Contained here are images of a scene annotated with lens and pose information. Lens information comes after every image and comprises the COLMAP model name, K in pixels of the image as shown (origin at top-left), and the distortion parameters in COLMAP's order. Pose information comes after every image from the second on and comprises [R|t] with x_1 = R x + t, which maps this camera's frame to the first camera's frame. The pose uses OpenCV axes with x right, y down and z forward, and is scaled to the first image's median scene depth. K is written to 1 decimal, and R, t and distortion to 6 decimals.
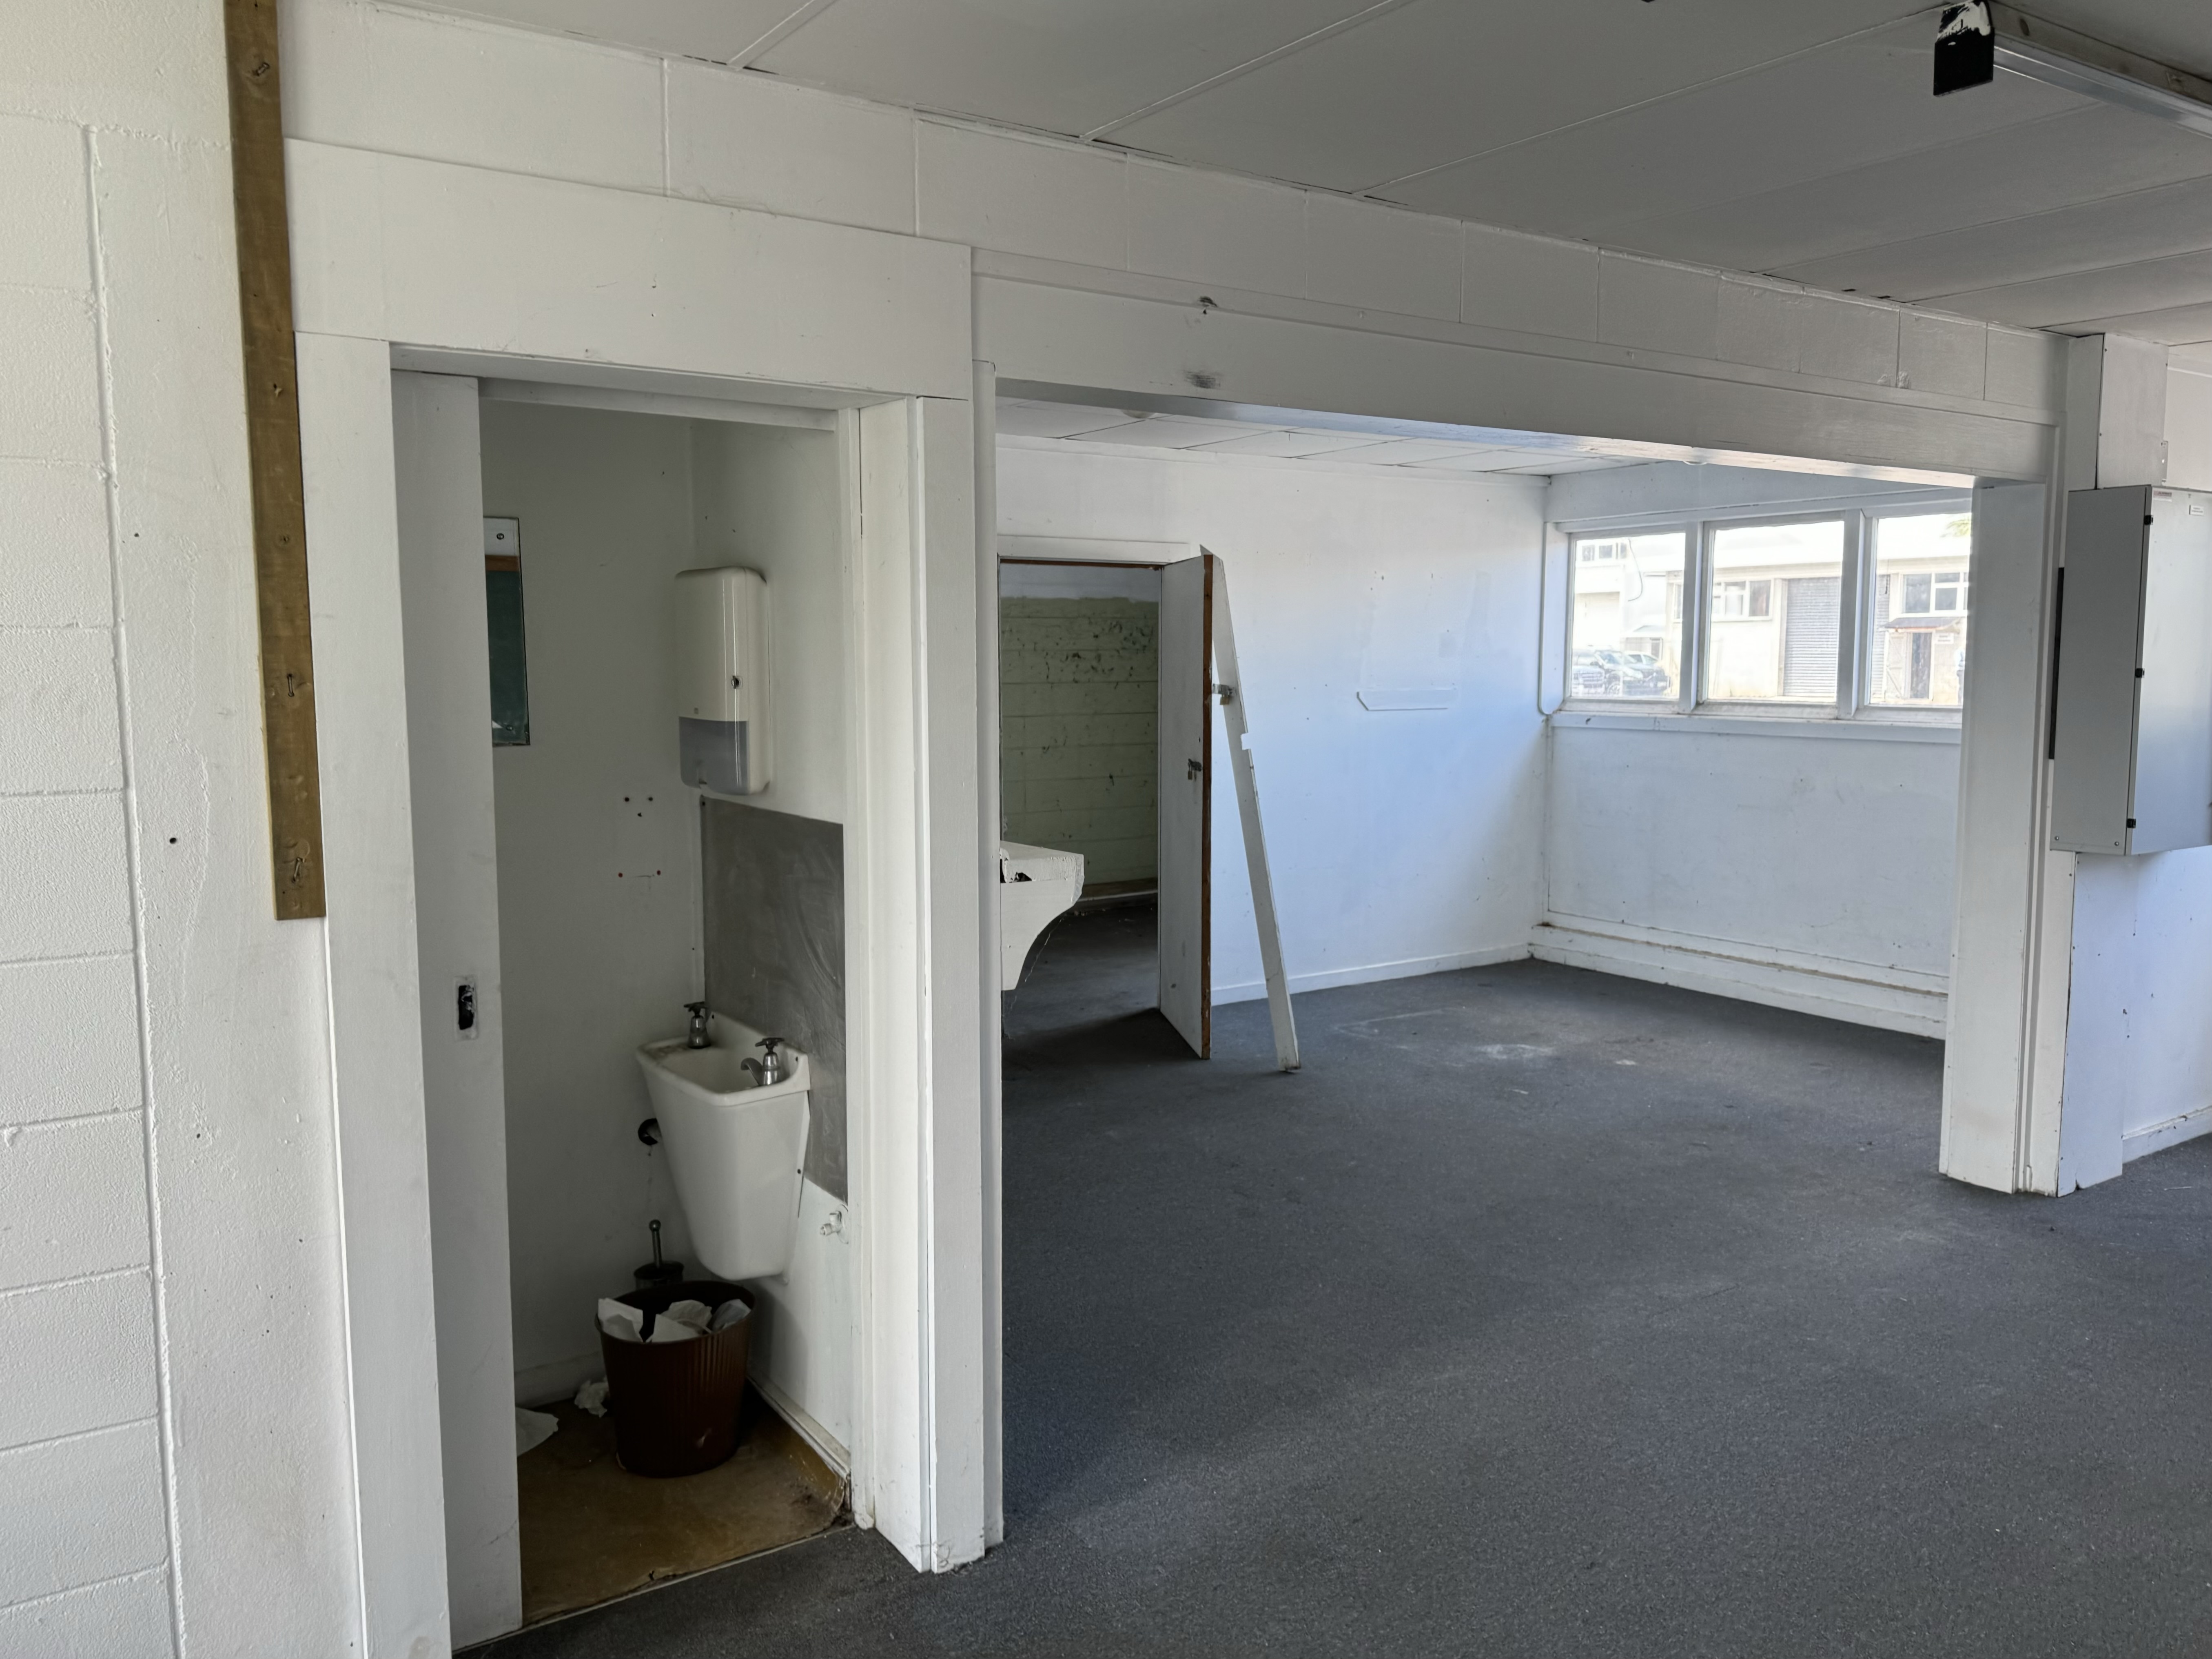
lens RADIAL K [[1616.0, 0, 1107.5], [0, 1616.0, 811.5], [0, 0, 1]] dist [-0.002015, -0.001195]
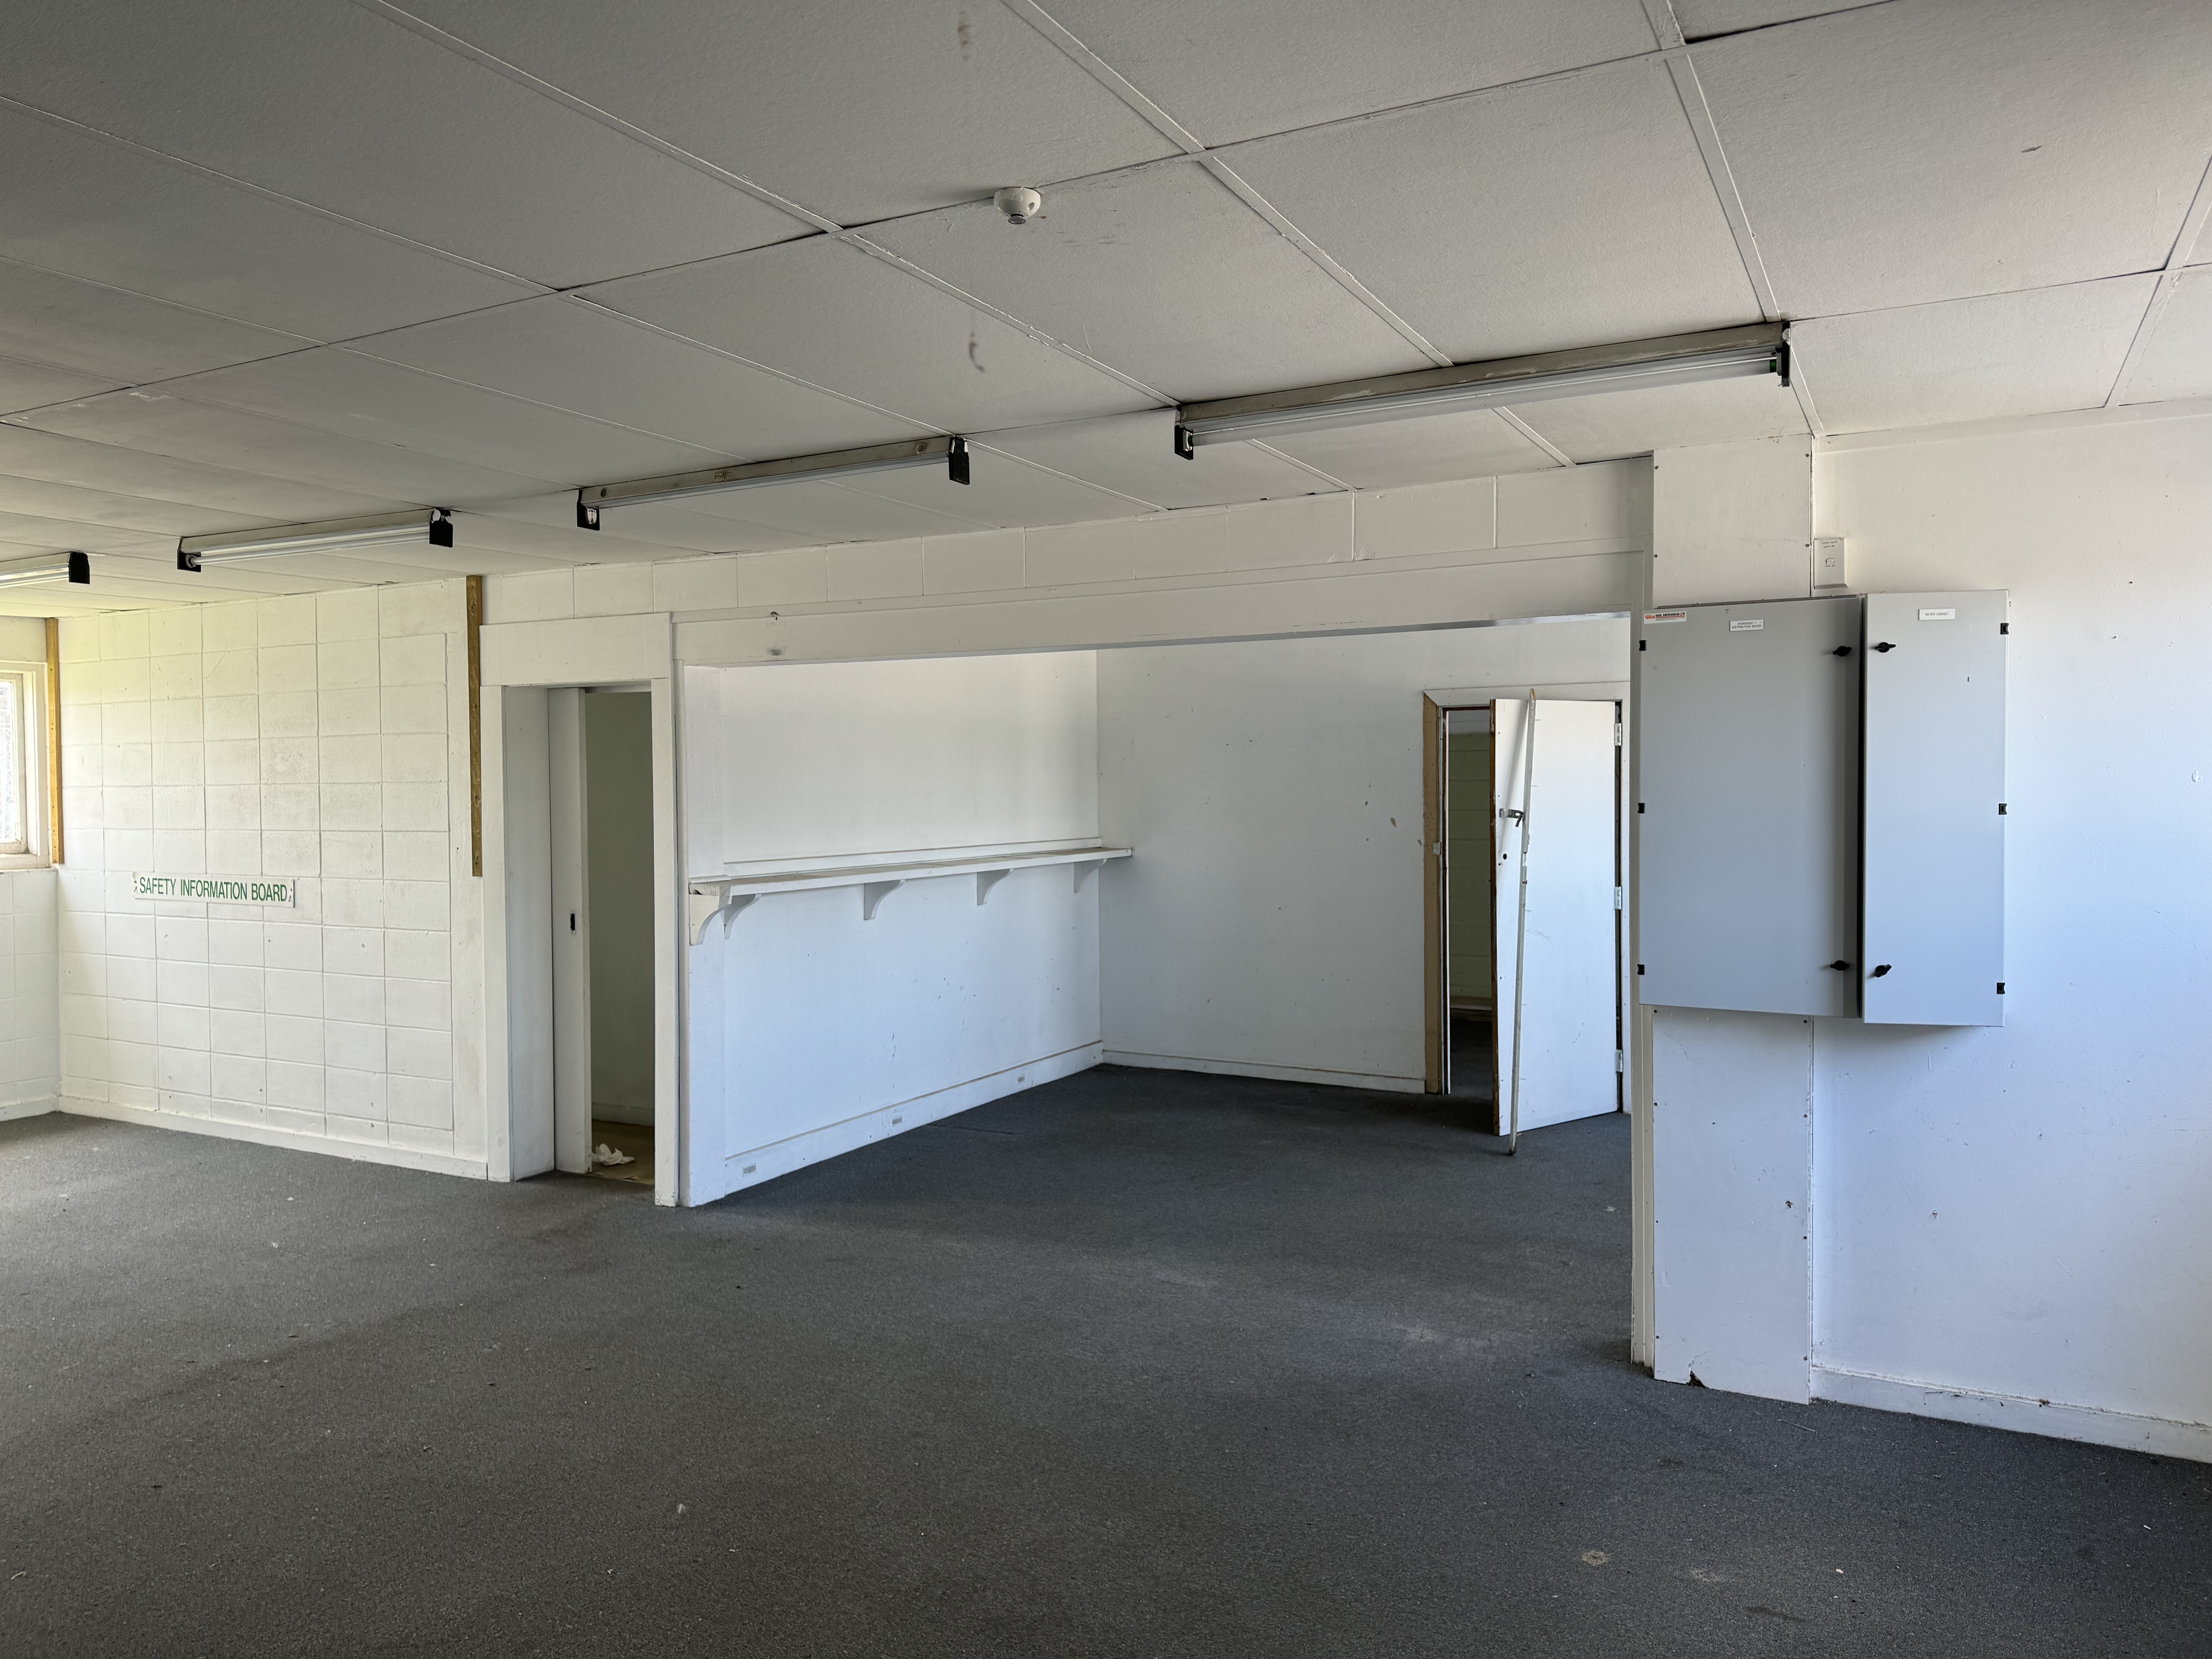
lens RADIAL K [[1556.4, 0, 1128.7], [0, 1556.4, 819.6], [0, 0, 1]] dist [0.044827, -0.069221]
pose [[0.476662, 0.018506, -0.878892, 1.552994], [-0.077175, 0.996799, -0.020867, -0.042710], [0.875692, 0.077775, 0.476564, 0.378965]]
